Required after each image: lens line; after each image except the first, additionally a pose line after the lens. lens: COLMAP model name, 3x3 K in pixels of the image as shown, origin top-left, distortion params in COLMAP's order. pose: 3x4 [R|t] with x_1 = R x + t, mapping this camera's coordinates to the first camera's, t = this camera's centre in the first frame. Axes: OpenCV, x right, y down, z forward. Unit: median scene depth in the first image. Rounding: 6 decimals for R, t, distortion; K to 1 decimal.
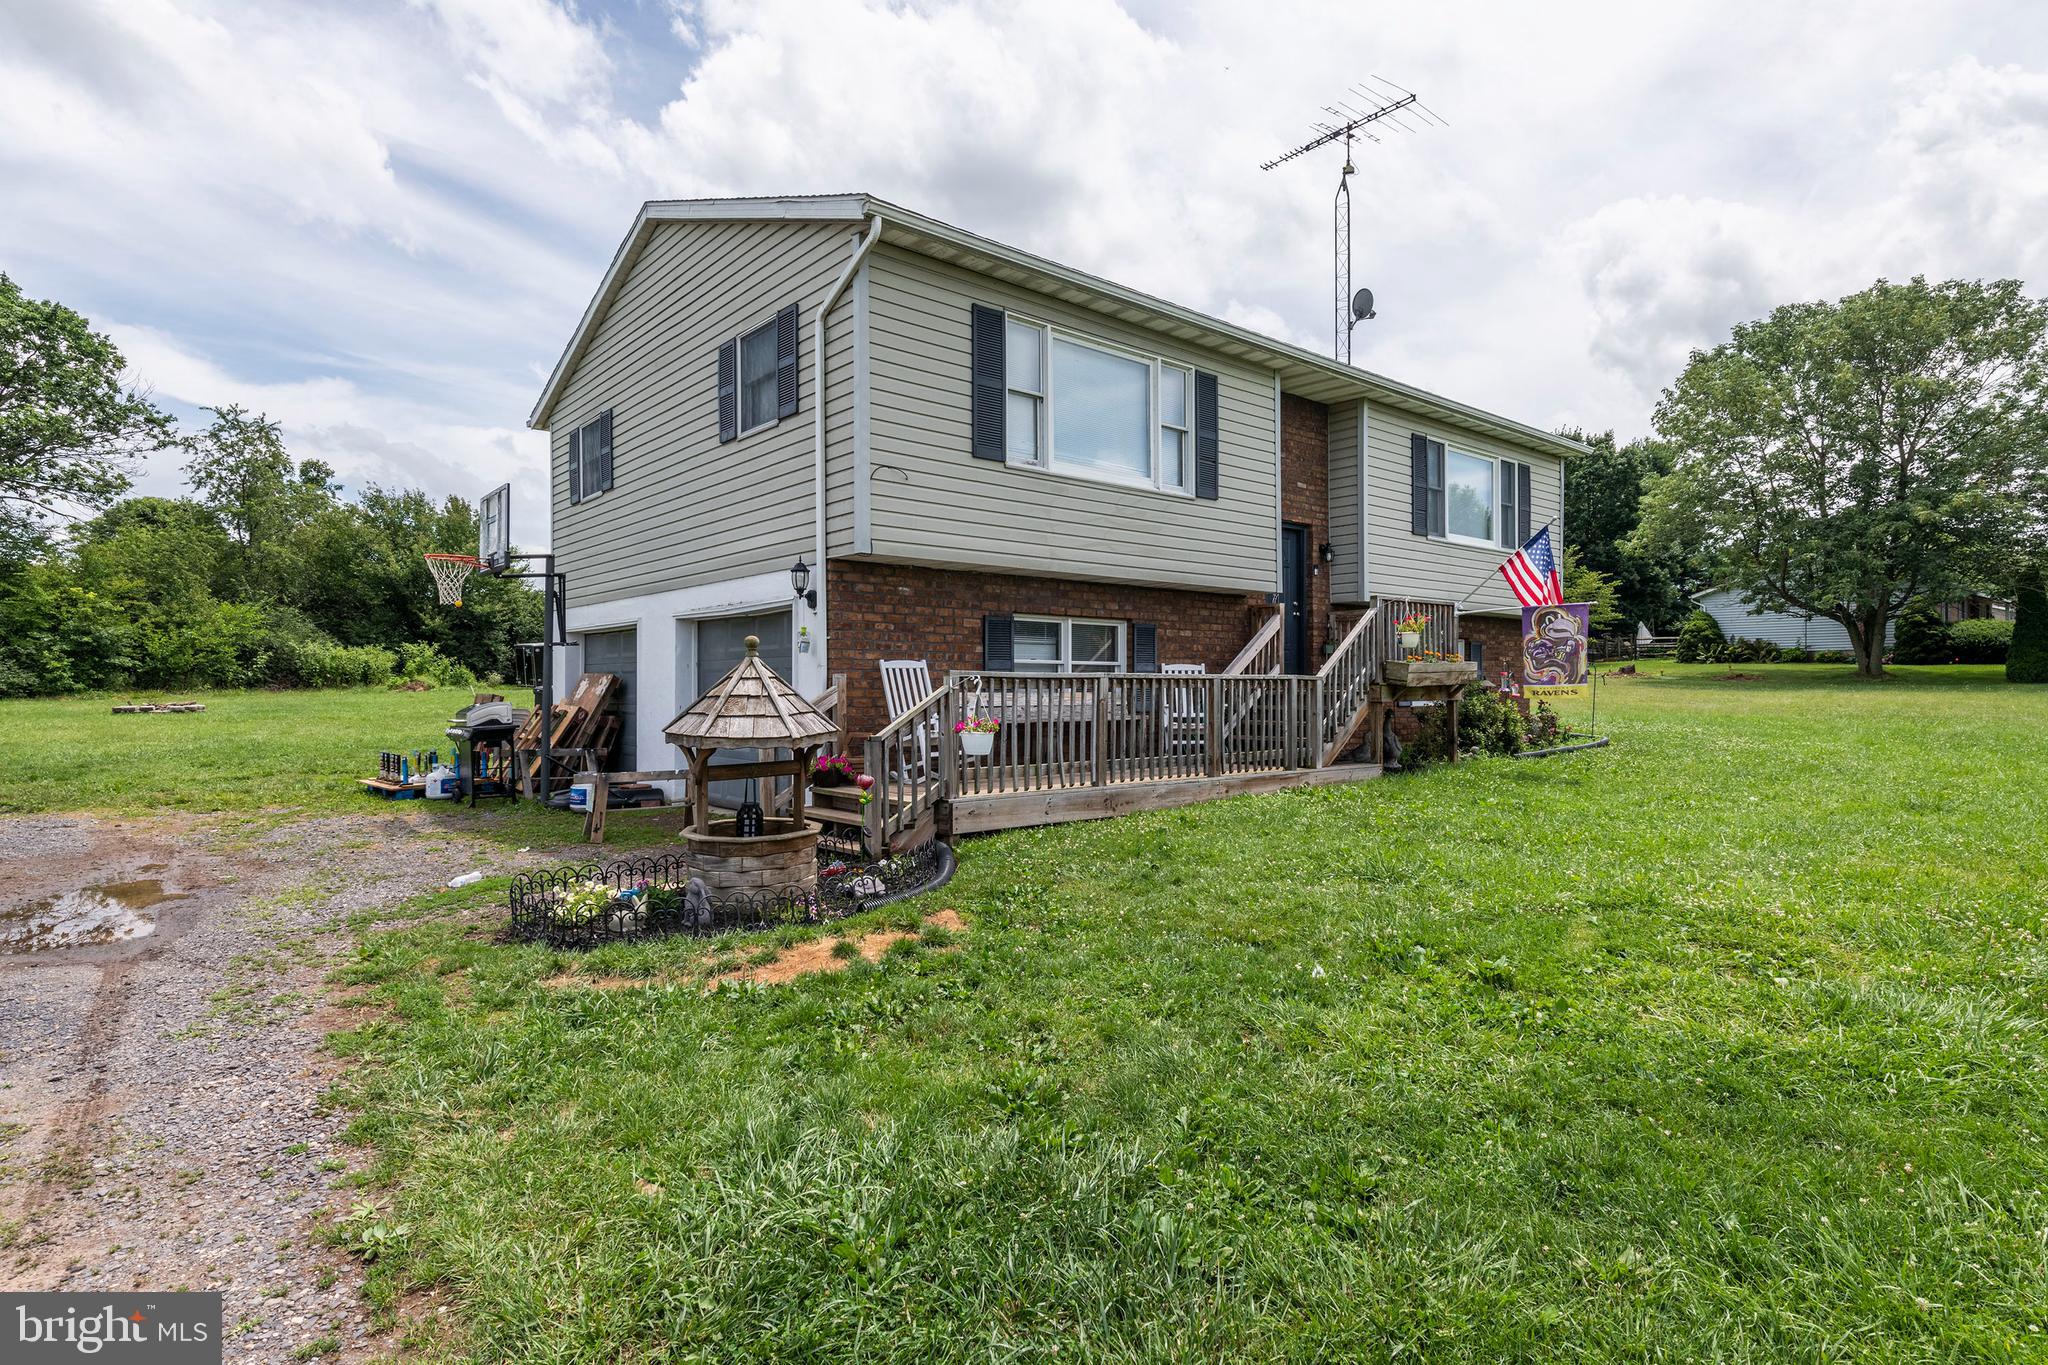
lens RADIAL K [[1052.3, 0, 1024.0], [0, 1052.3, 682.5], [0, 0, 1]] dist [0.020215, -0.000398]
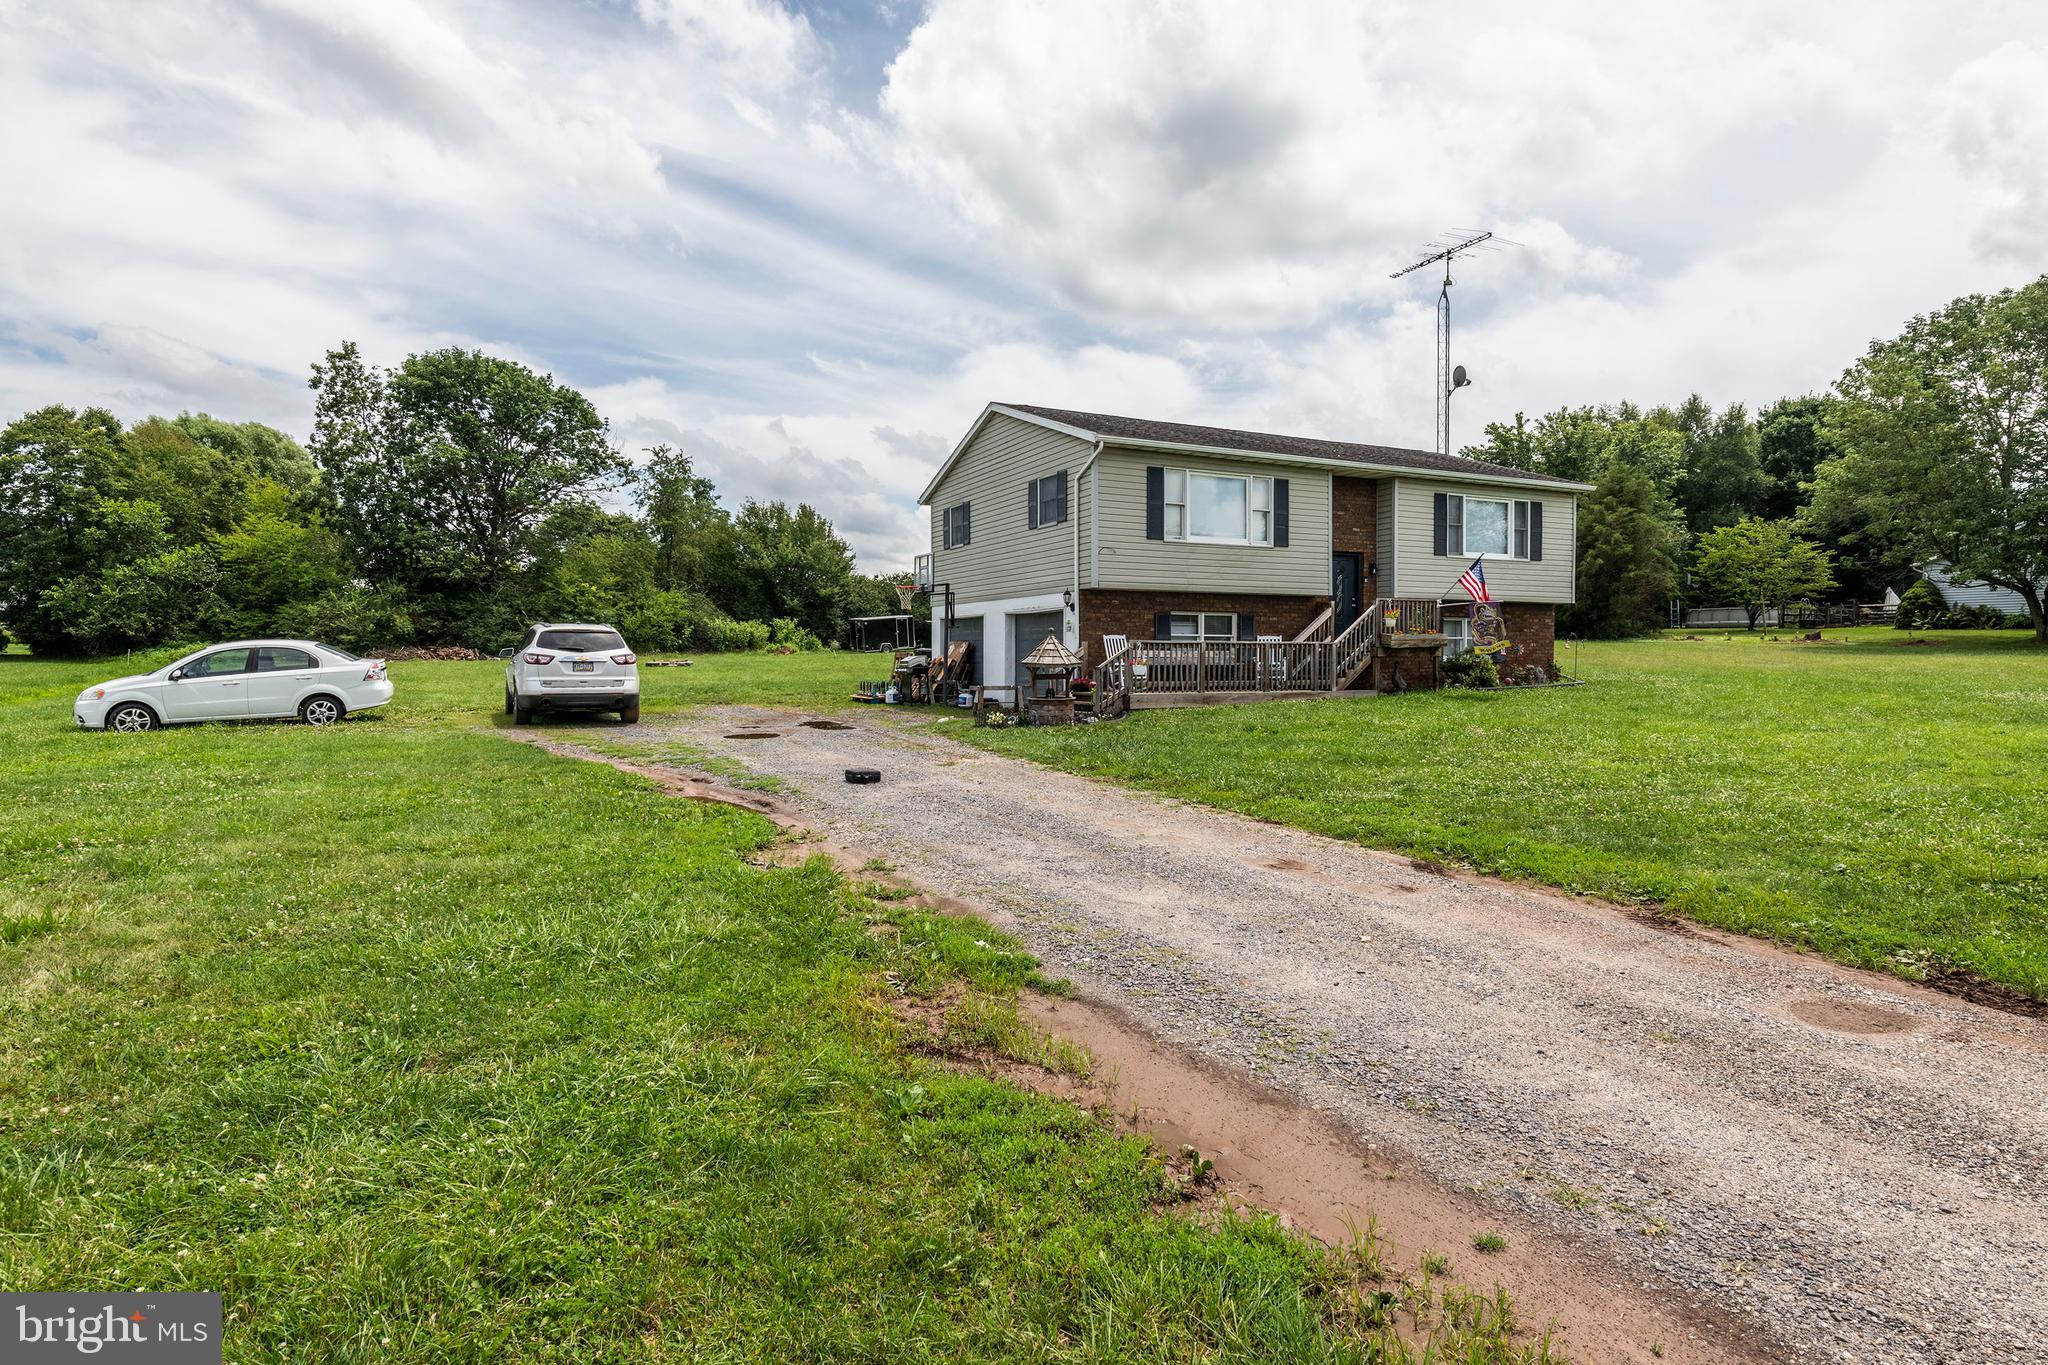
lens RADIAL K [[1052.3, 0, 1024.0], [0, 1052.3, 682.5], [0, 0, 1]] dist [0.020215, -0.000398]
pose [[0.970167, 0.008286, -0.242295, 0.186891], [-0.000715, 0.999509, 0.031319, 0.006867], [0.242436, -0.030211, 0.969697, -0.925565]]
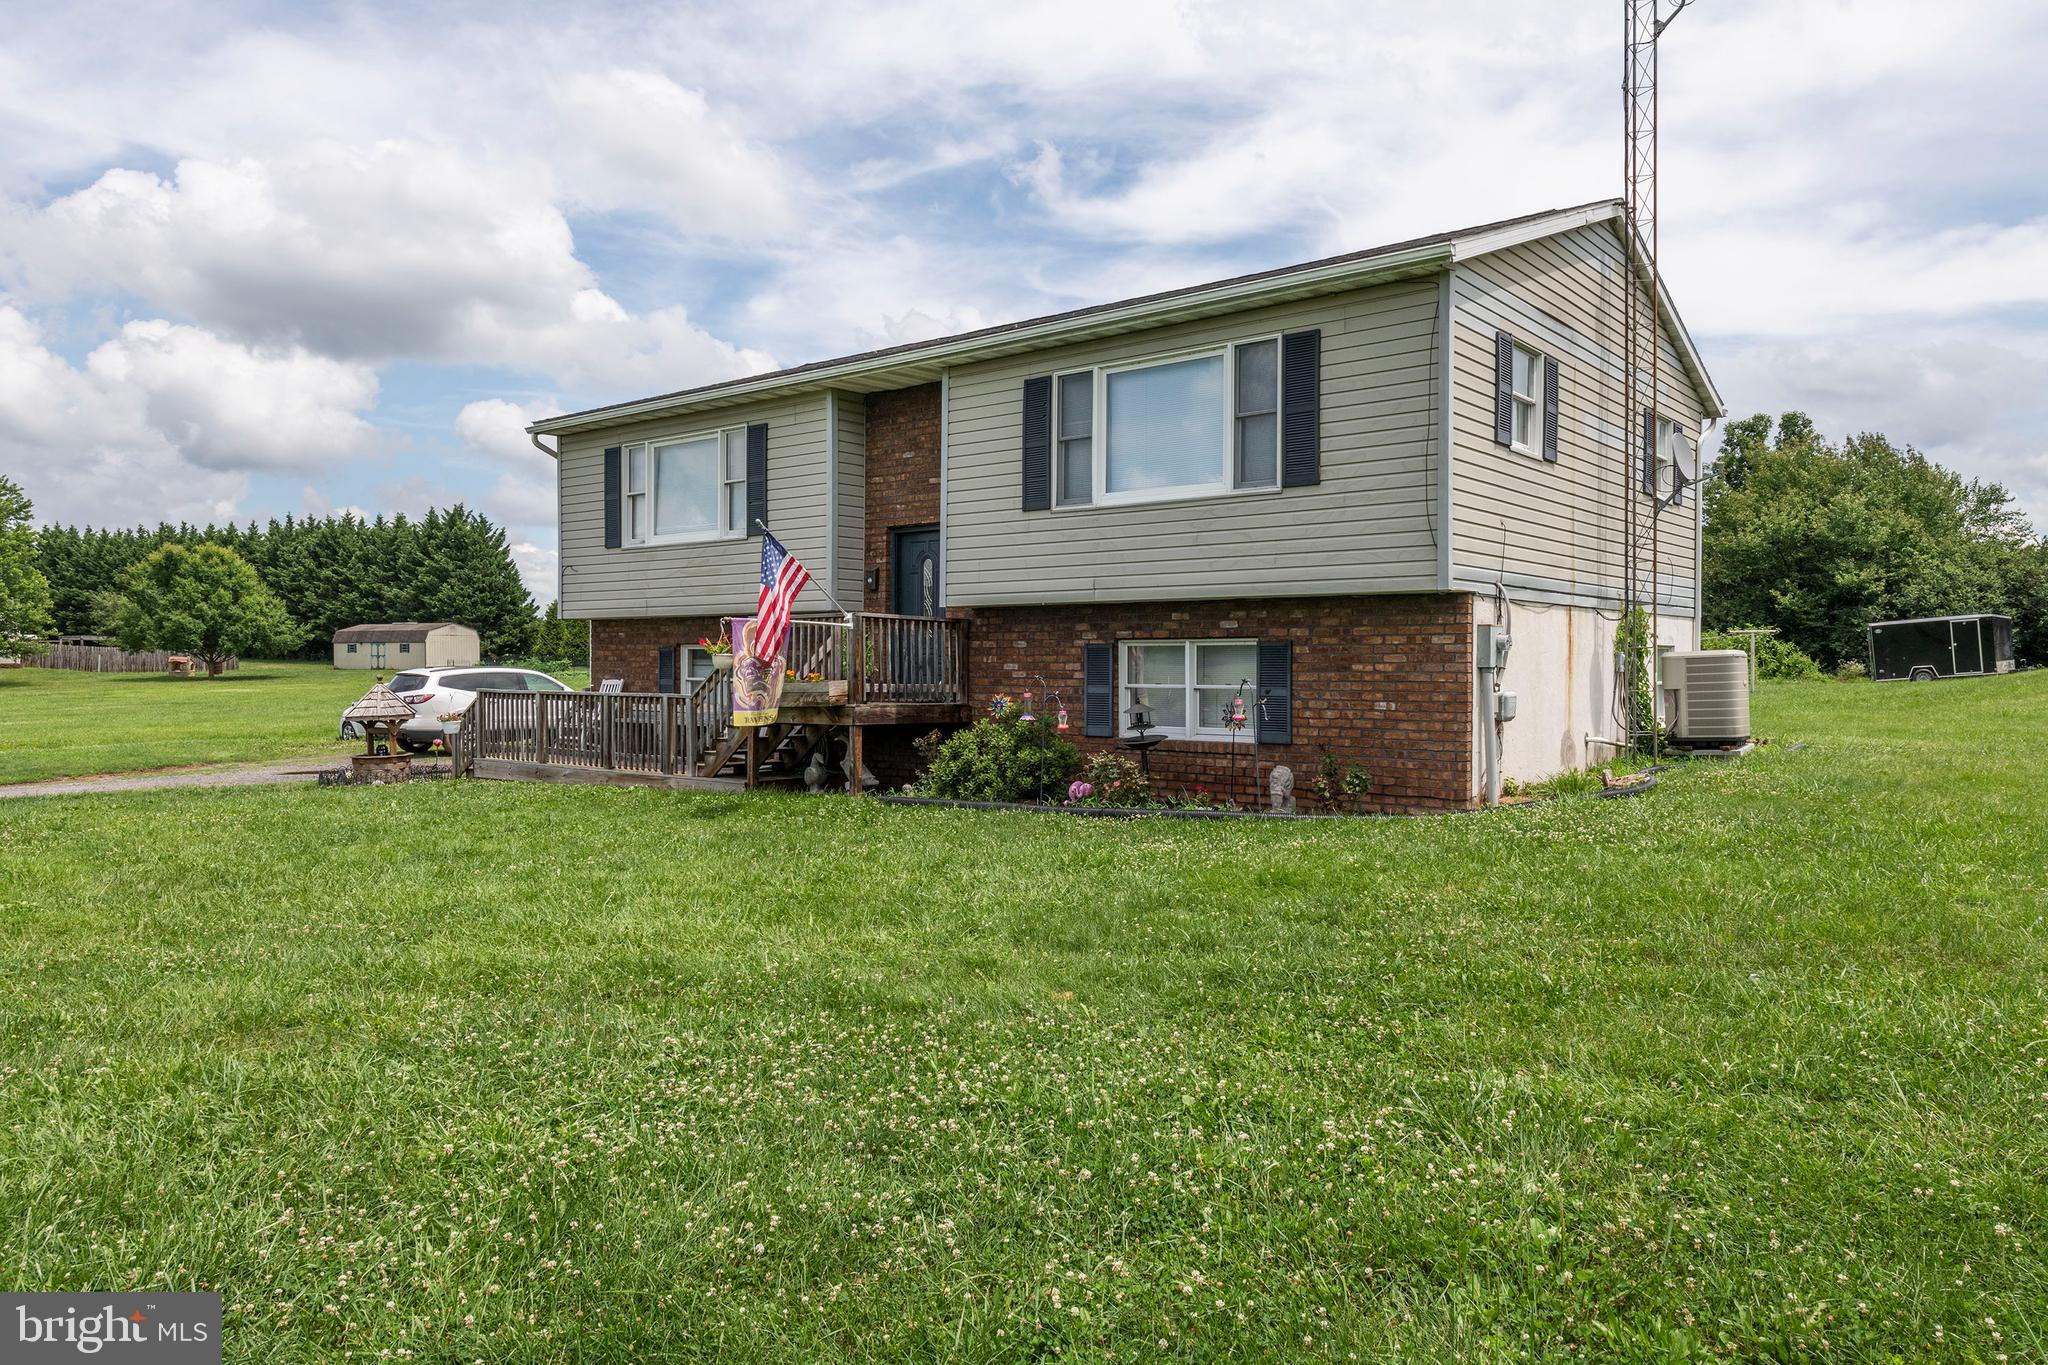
lens RADIAL K [[1373.2, 0, 1024.0], [0, 1373.2, 682.5], [0, 0, 1]] dist [0.000257, 0.000732]
pose [[0.182619, 0.012869, -0.983099, 1.687922], [0.001013, 0.999911, 0.013277, -0.035848], [0.983183, -0.003420, 0.182590, 1.017159]]
